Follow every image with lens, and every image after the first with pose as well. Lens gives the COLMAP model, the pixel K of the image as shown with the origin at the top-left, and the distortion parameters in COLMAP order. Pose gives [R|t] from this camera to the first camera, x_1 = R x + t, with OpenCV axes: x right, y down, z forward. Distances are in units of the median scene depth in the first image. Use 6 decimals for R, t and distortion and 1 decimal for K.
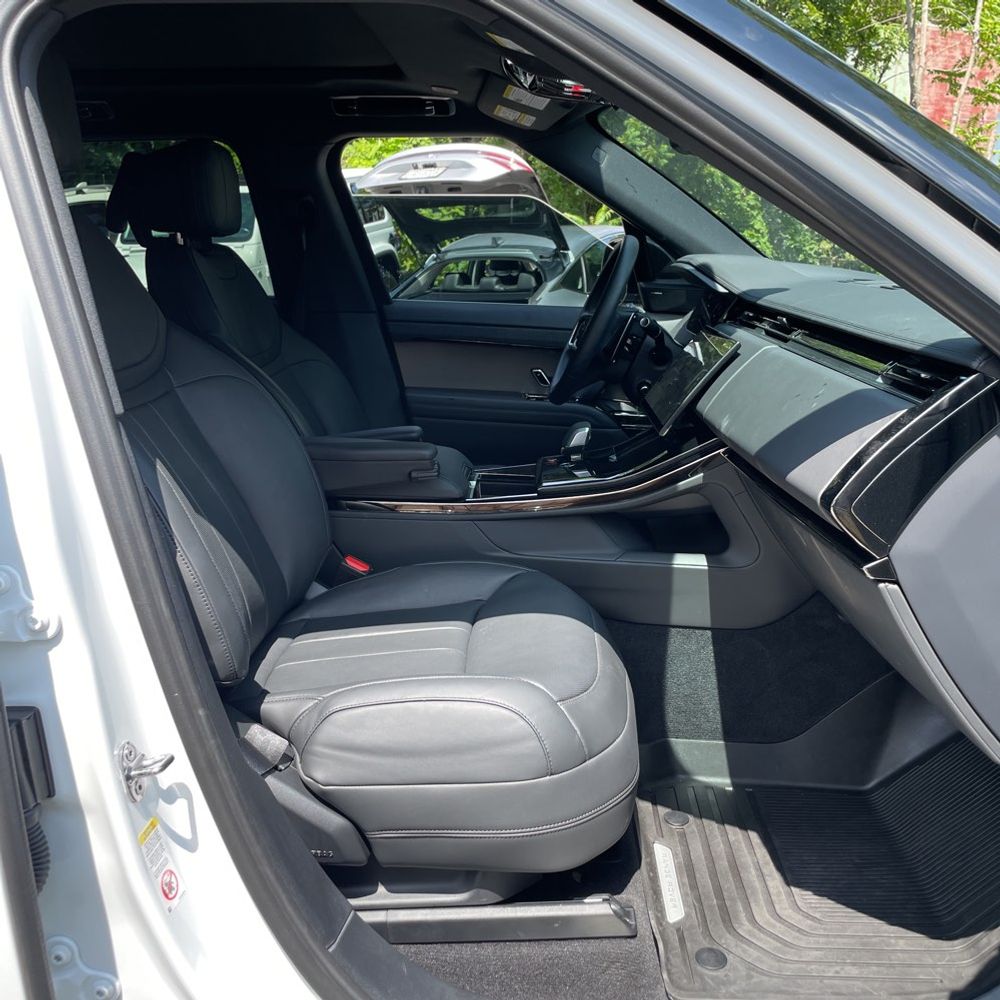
lens RADIAL K [[1010.7, 0, 497.5], [0, 1010.7, 501.2], [0, 0, 1]] dist [0.074956, -0.100917]
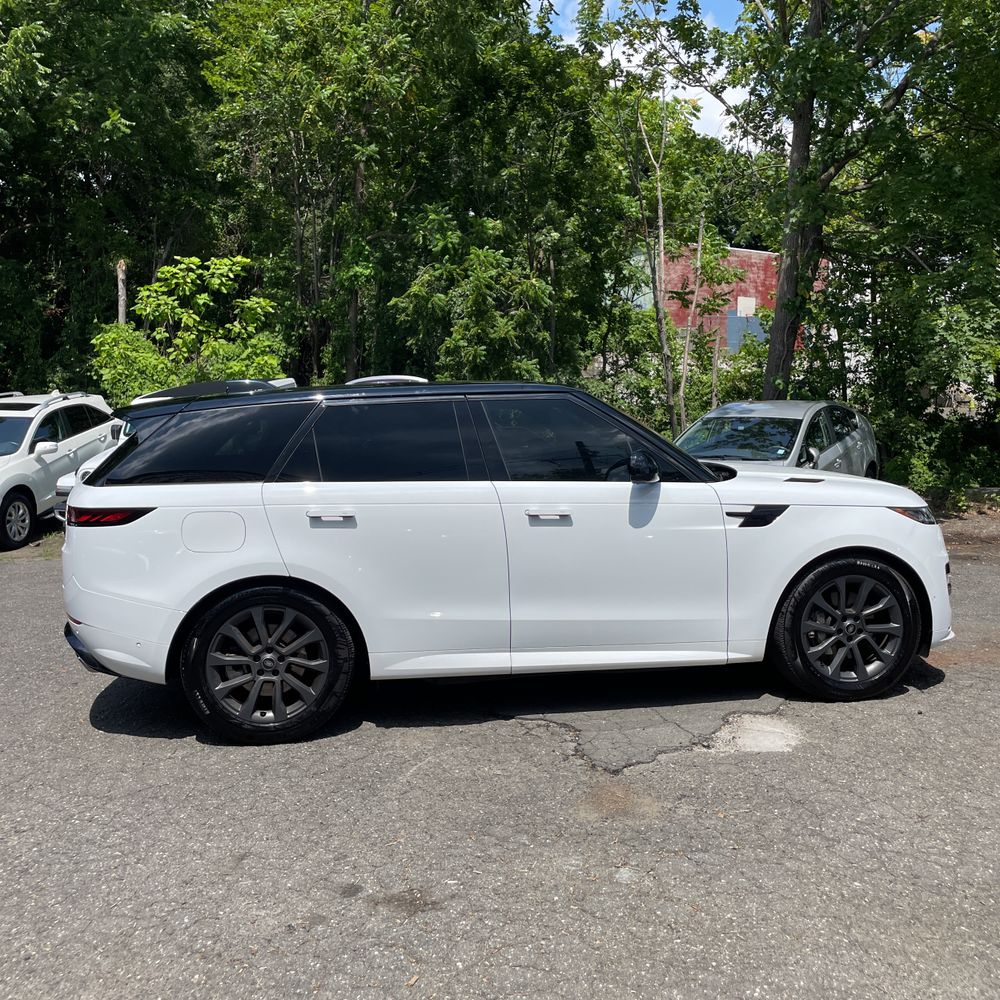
lens RADIAL K [[1004.4, 0, 500.0], [0, 1004.4, 500.0], [0, 0, 1]] dist [0.097318, -0.145461]
pose [[0.978901, -0.033712, 0.201536, -0.183154], [0.066125, 0.985488, -0.156336, 0.099469], [-0.193341, 0.166364, 0.966924, -0.503700]]
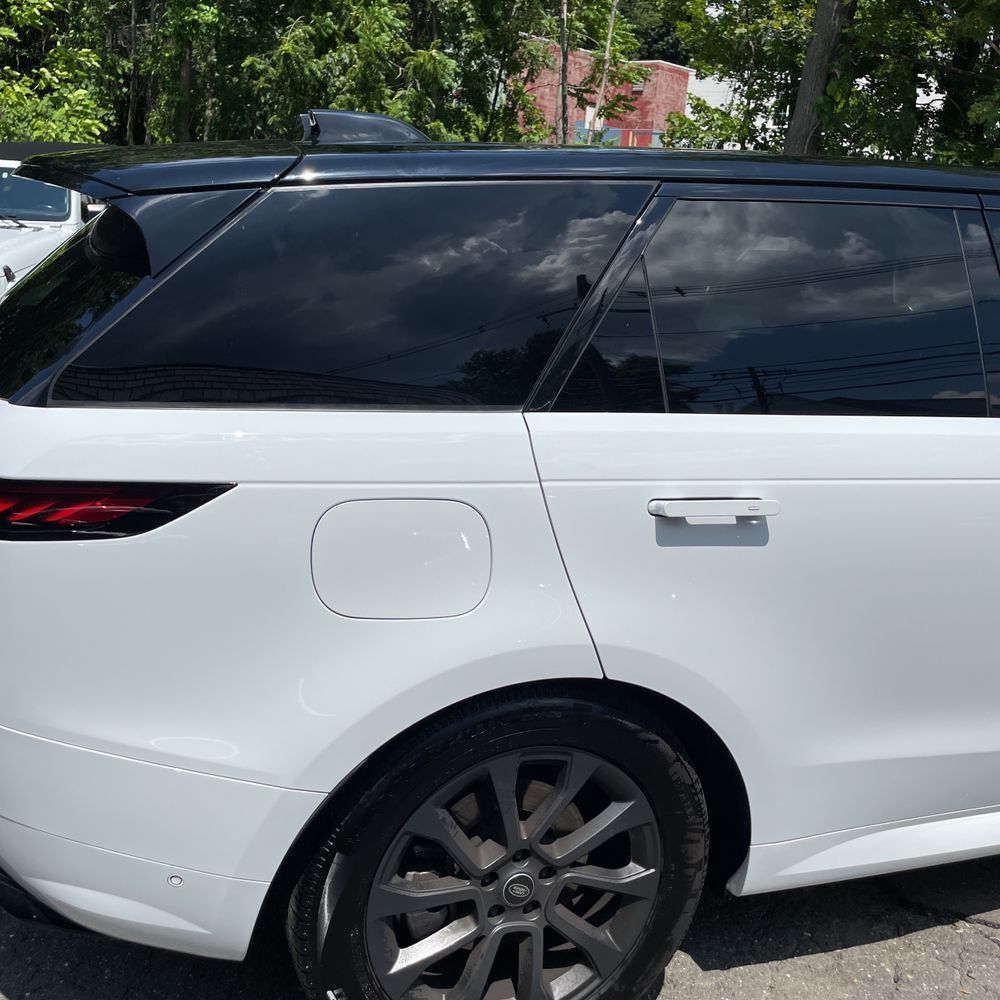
lens RADIAL K [[1004.4, 0, 500.0], [0, 1004.4, 500.0], [0, 0, 1]] dist [0.097318, -0.145461]
pose [[0.924184, -0.049342, 0.378748, -0.288928], [0.039359, 0.998645, 0.034059, -0.006266], [-0.379915, -0.016569, 0.924873, -0.078404]]
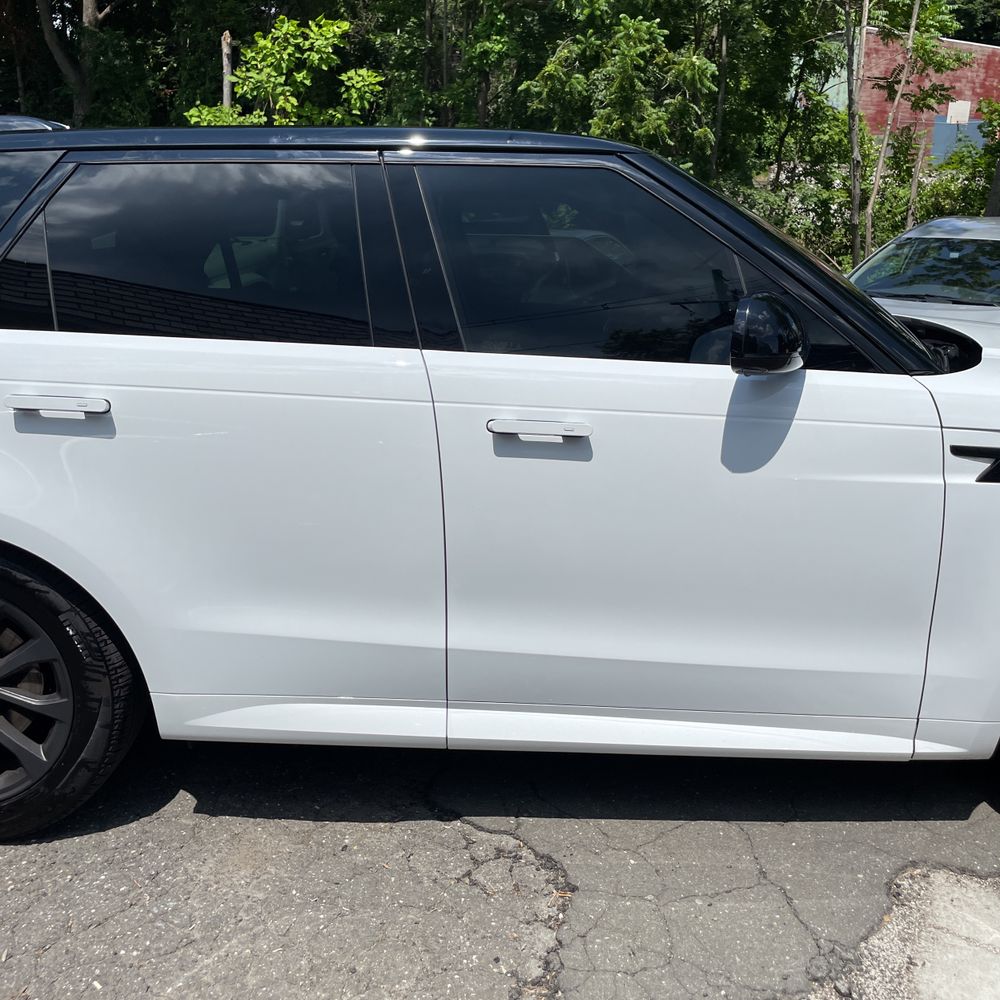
lens RADIAL K [[1004.4, 0, 500.0], [0, 1004.4, 500.0], [0, 0, 1]] dist [0.097318, -0.145461]
pose [[0.998672, 0.007545, 0.050970, -0.051309], [-0.008307, 0.999857, 0.014747, 0.026631], [-0.050851, -0.015151, 0.998591, -0.181292]]
